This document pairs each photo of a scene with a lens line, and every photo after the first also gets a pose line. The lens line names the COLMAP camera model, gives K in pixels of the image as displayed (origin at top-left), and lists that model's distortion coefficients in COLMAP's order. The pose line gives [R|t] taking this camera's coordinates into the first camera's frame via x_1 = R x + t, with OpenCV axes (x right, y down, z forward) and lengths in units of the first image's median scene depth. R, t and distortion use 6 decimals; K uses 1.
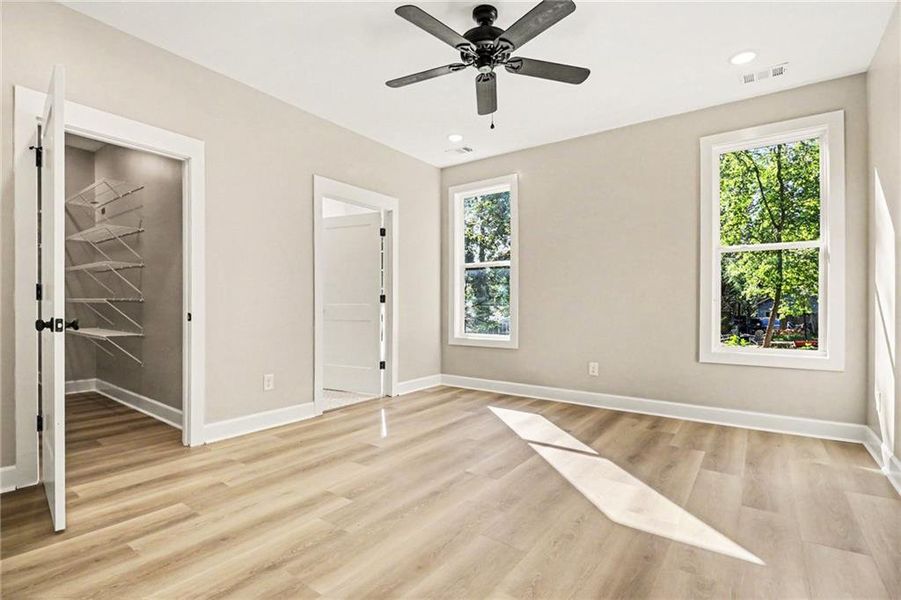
lens RADIAL K [[424.6, 0, 453.8], [0, 424.6, 302.4], [0, 0, 1]] dist [-0.014051, -0.000116]
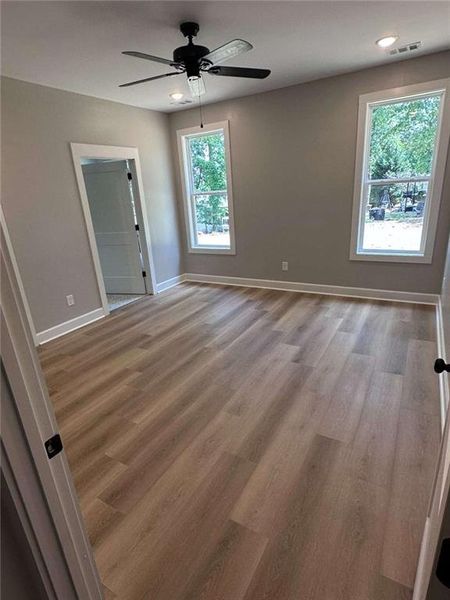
lens RADIAL K [[326.8, 0, 227.2], [0, 326.8, 302.4], [0, 0, 1]] dist [-0.009918, 0.002052]
pose [[0.992410, -0.095467, 0.077515, 0.030306], [0.064505, 0.940782, 0.332819, -0.191490], [-0.104698, -0.325293, 0.939799, -0.185075]]
